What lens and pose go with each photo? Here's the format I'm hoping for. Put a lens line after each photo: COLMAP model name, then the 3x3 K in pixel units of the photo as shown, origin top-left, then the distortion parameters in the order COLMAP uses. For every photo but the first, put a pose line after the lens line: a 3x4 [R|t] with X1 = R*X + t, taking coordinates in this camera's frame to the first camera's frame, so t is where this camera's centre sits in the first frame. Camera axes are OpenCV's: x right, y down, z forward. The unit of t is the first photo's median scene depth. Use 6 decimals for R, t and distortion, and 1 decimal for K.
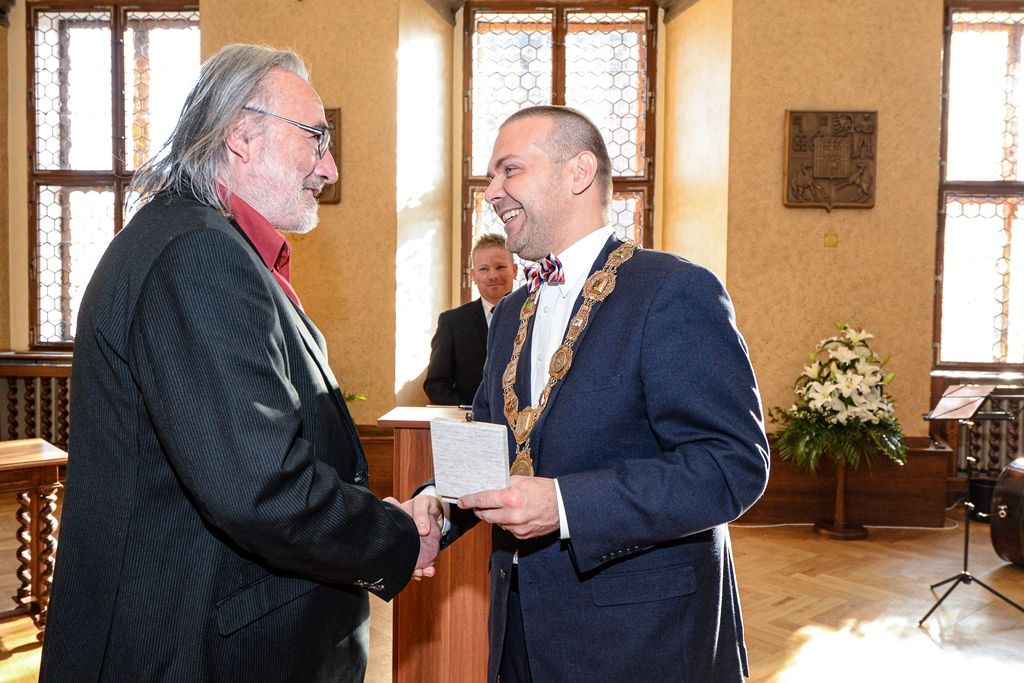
lens RADIAL K [[869.3, 0, 525.8], [0, 869.3, 334.2], [0, 0, 1]] dist [0.015081, -0.028294]
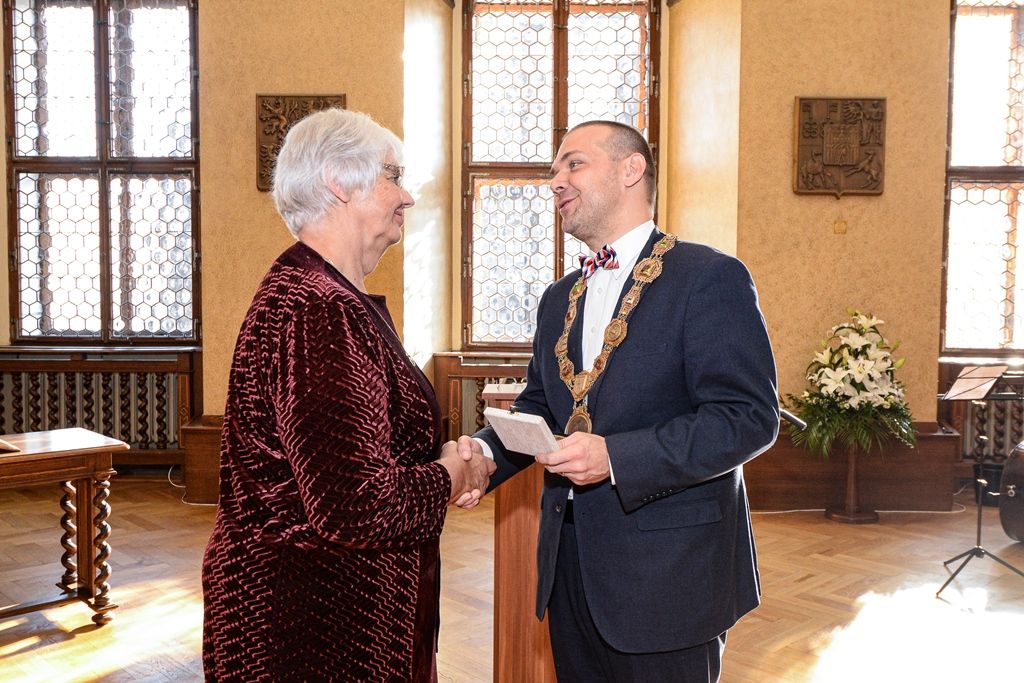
lens RADIAL K [[957.1, 0, 512.0], [0, 957.1, 341.5], [0, 0, 1]] dist [0.009919, -0.017463]
pose [[0.999357, -0.008292, 0.034891, -0.067164], [0.007826, 0.999879, 0.013477, 0.005943], [-0.034998, -0.013196, 0.999300, -0.091063]]
